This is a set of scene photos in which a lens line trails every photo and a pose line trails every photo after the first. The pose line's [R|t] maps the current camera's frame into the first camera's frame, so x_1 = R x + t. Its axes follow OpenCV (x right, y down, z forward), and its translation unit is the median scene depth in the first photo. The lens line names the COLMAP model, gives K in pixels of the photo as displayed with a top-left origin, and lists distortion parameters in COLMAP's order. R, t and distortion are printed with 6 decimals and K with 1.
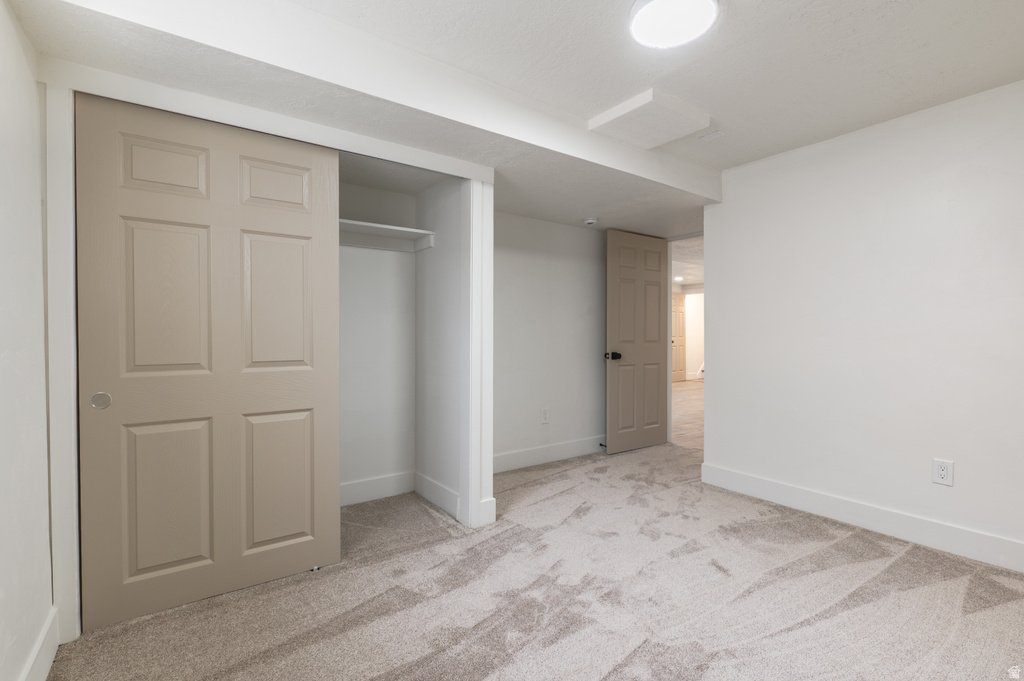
lens RADIAL K [[469.9, 0, 512.2], [0, 469.9, 345.9], [0, 0, 1]] dist [-0.000820, -0.000032]
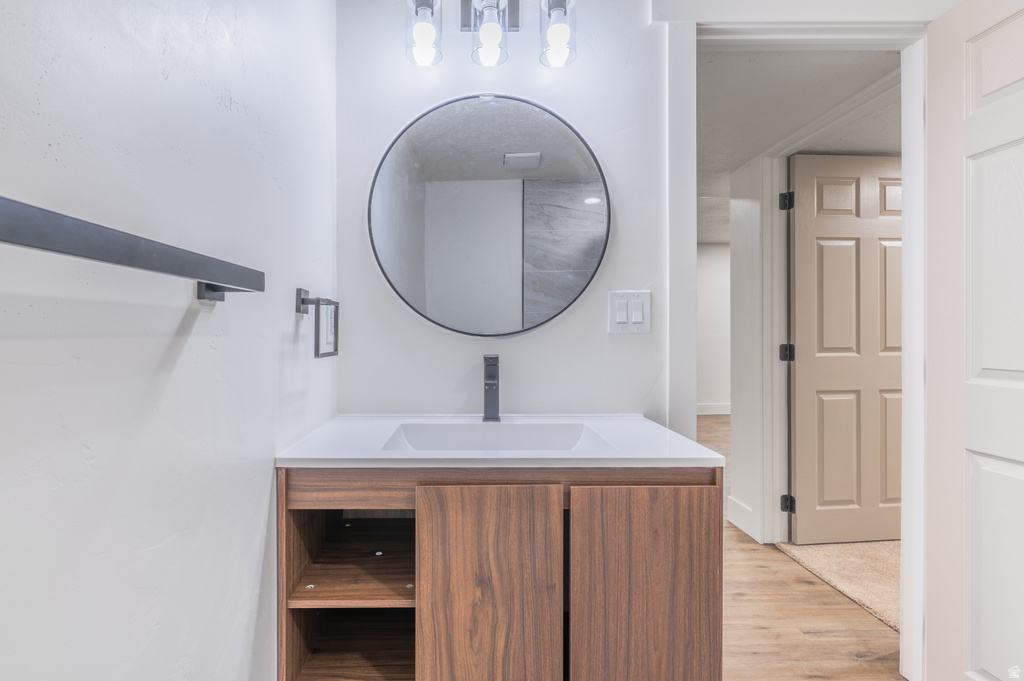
lens RADIAL K [[469.9, 0, 511.0], [0, 469.9, 335.1], [0, 0, 1]] dist [-0.000820, -0.000032]
pose [[0.840534, -0.007708, -0.541704, -0.742301], [0.002807, 0.999947, -0.009874, 0.013282], [0.541752, 0.006779, 0.840511, -0.557617]]
